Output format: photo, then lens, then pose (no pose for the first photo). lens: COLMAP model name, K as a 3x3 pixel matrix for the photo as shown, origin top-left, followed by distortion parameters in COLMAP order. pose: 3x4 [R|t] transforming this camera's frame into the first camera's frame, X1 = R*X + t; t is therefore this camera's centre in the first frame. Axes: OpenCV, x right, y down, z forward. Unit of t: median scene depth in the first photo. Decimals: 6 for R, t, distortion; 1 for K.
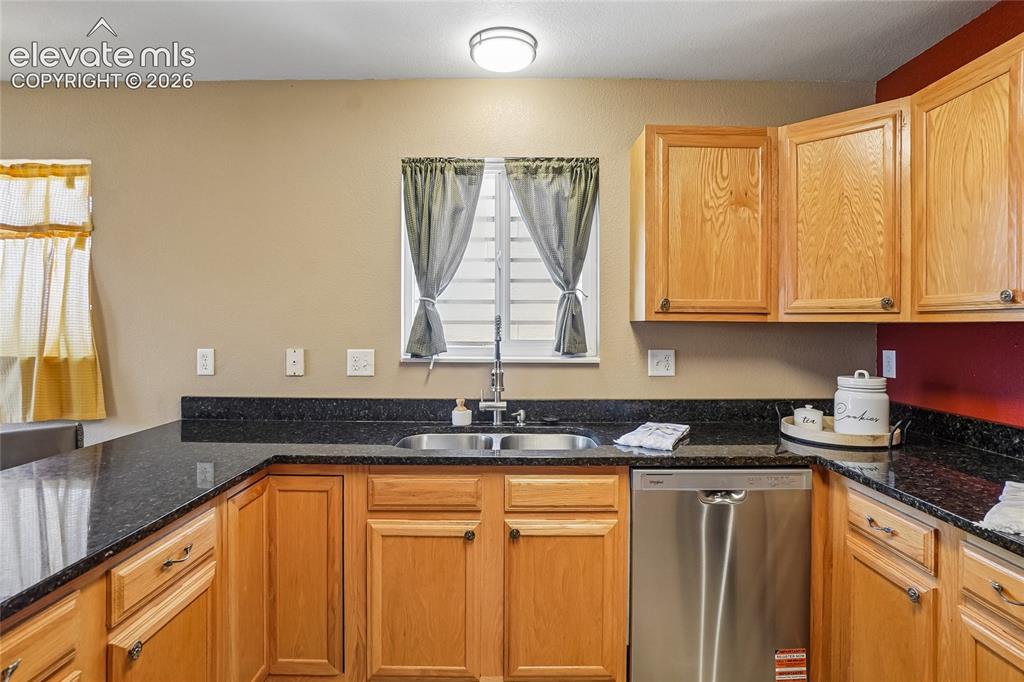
lens RADIAL K [[534.3, 0, 511.4], [0, 534.3, 321.4], [0, 0, 1]] dist [-0.042939, 0.018943]
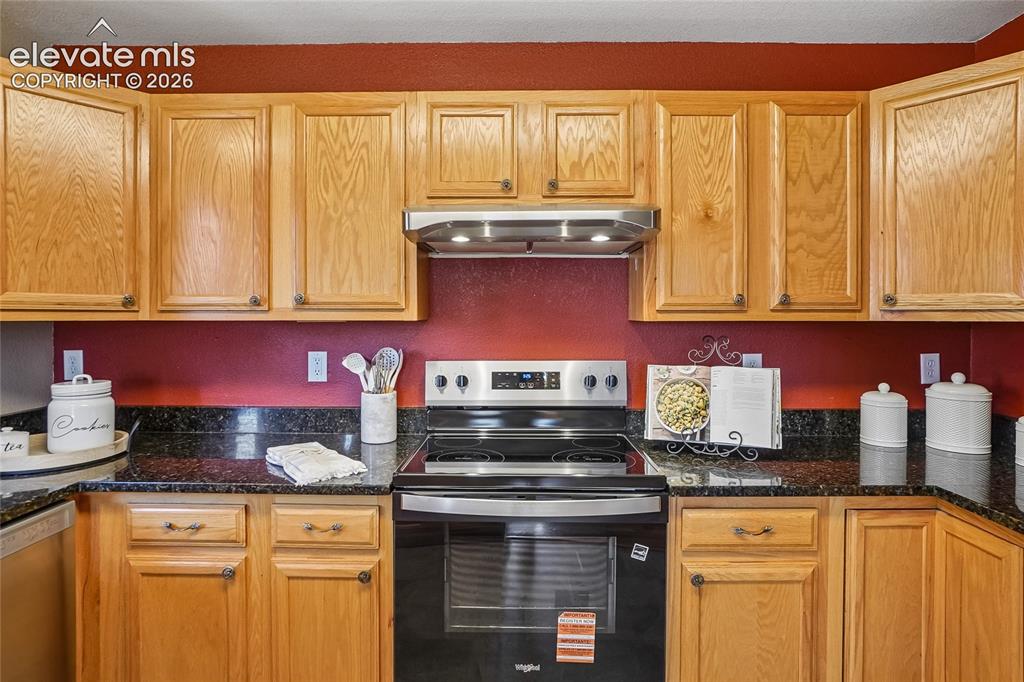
lens RADIAL K [[534.3, 0, 511.4], [0, 534.3, 321.4], [0, 0, 1]] dist [-0.042939, 0.018943]
pose [[0.011004, -0.011976, 0.999868, -0.213390], [-0.006862, 0.999904, 0.012052, -0.012945], [-0.999916, -0.006994, 0.010921, 0.272590]]
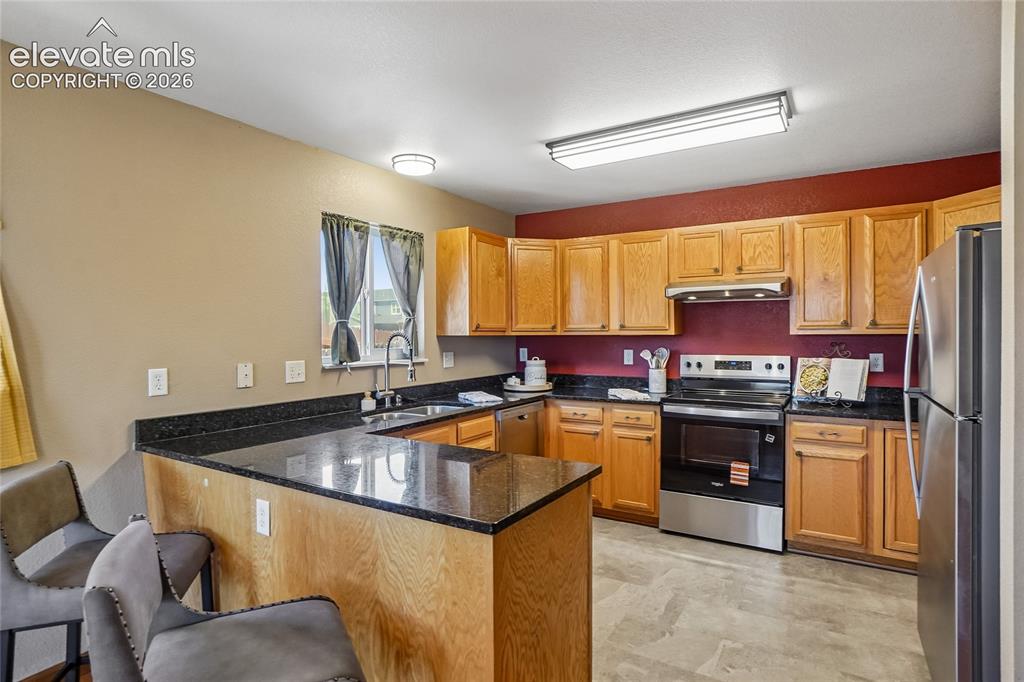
lens RADIAL K [[529.2, 0, 511.0], [0, 529.2, 334.2], [0, 0, 1]] dist [-0.036102, 0.000453]
pose [[0.531853, -0.009282, 0.846786, -1.272759], [0.002826, 0.999954, 0.009186, -0.023306], [-0.846832, -0.002493, 0.531854, -0.081666]]
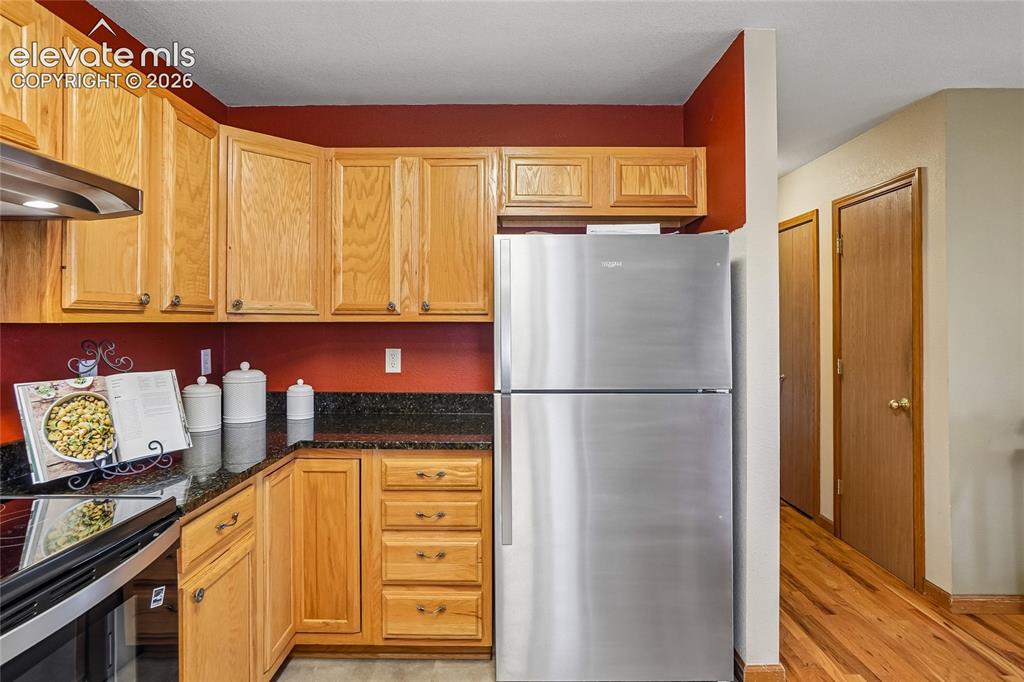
lens RADIAL K [[534.3, 0, 511.4], [0, 534.3, 321.4], [0, 0, 1]] dist [-0.042939, 0.018943]
pose [[-0.999907, -0.008031, 0.011038, 0.099299], [-0.008094, 0.999951, -0.005663, -0.007311], [-0.010992, -0.005752, -0.999923, 0.706563]]
